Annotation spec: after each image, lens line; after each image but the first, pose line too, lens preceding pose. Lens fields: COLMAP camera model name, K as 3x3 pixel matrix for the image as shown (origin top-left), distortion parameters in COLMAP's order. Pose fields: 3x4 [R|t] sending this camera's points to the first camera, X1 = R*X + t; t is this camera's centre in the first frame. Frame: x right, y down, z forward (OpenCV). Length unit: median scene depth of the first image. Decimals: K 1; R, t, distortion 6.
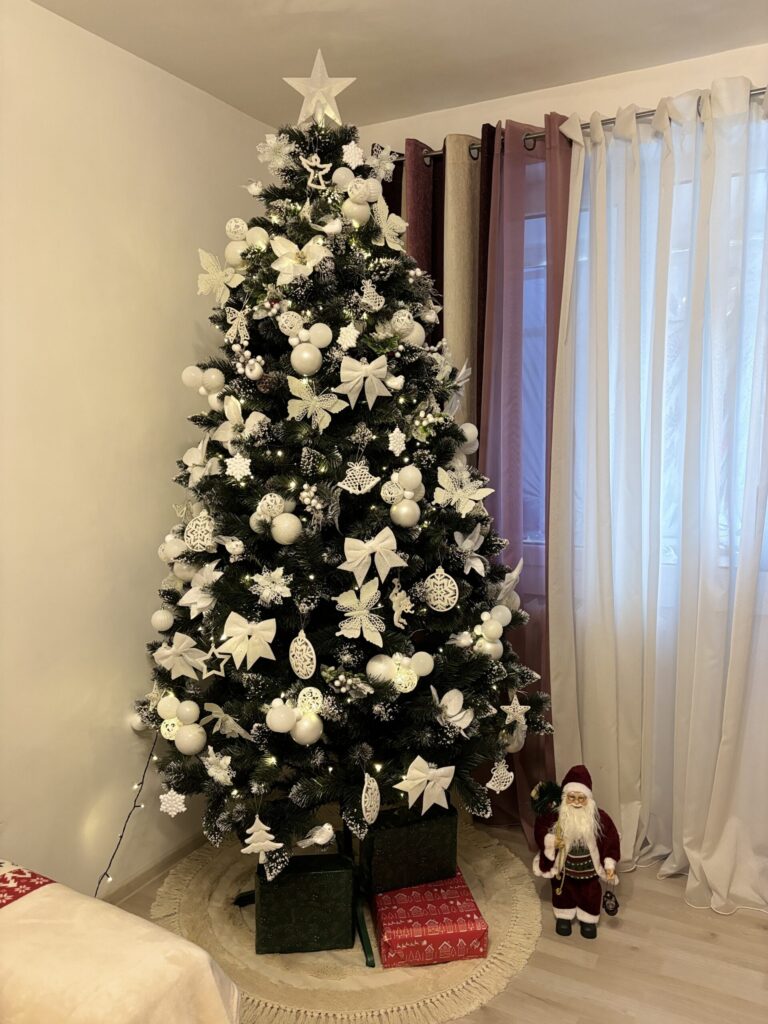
lens RADIAL K [[808.6, 0, 393.1], [0, 808.6, 521.6], [0, 0, 1]] dist [0.063418, -0.123813]
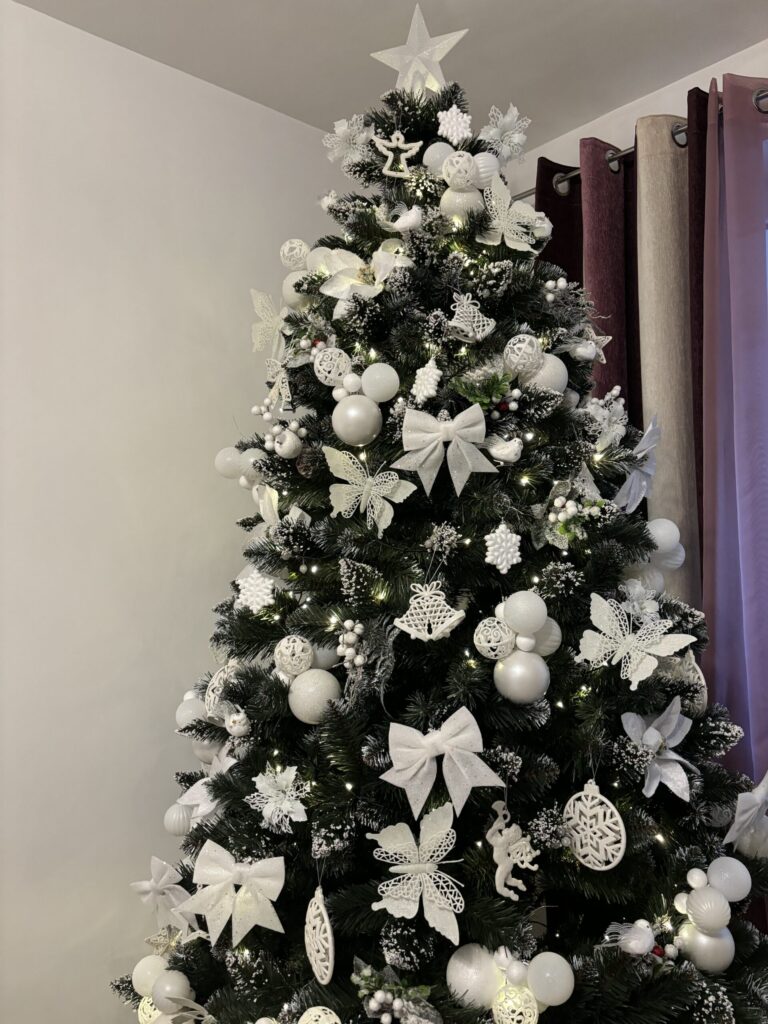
lens RADIAL K [[784.1, 0, 384.0], [0, 784.1, 512.0], [0, 0, 1]] dist [0.065575, -0.096294]
pose [[0.936836, -0.028747, -0.348585, 0.119338], [-0.026880, 0.987752, -0.153698, -0.036417], [0.348733, 0.153360, 0.924590, 0.448074]]
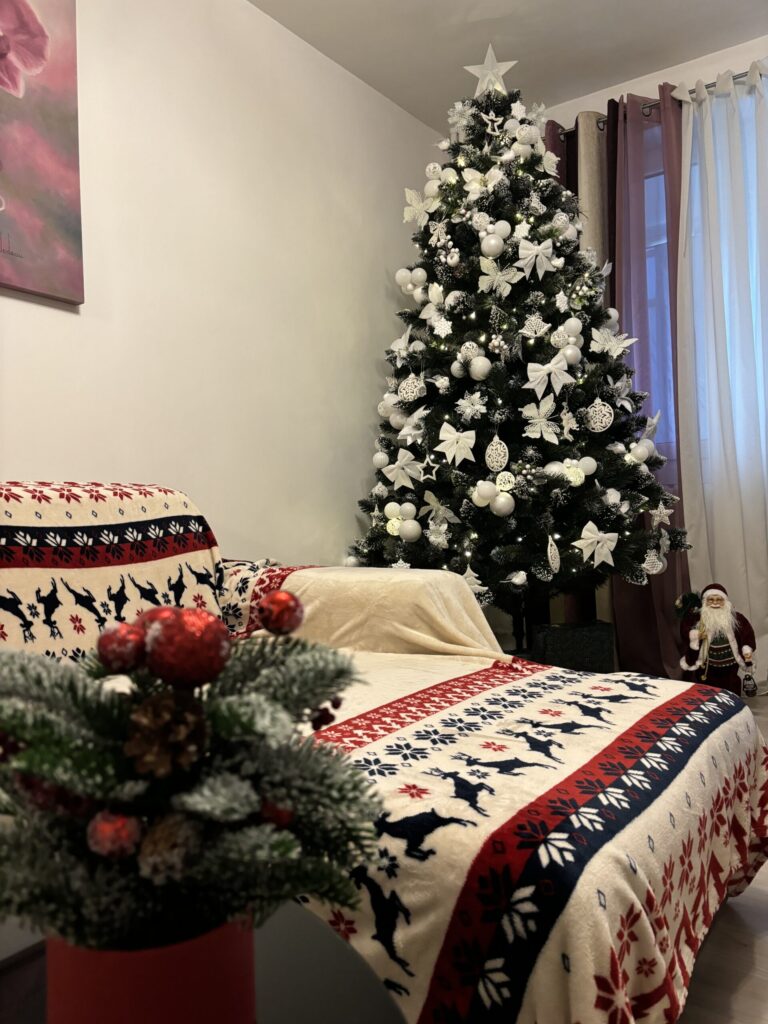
lens RADIAL K [[791.6, 0, 361.9], [0, 791.6, 529.6], [0, 0, 1]] dist [0.035004, -0.069725]
pose [[0.987818, -0.024790, -0.153624, -0.127132], [0.009866, 0.995220, -0.097159, 0.393712], [0.155298, 0.094460, 0.983341, -0.298012]]
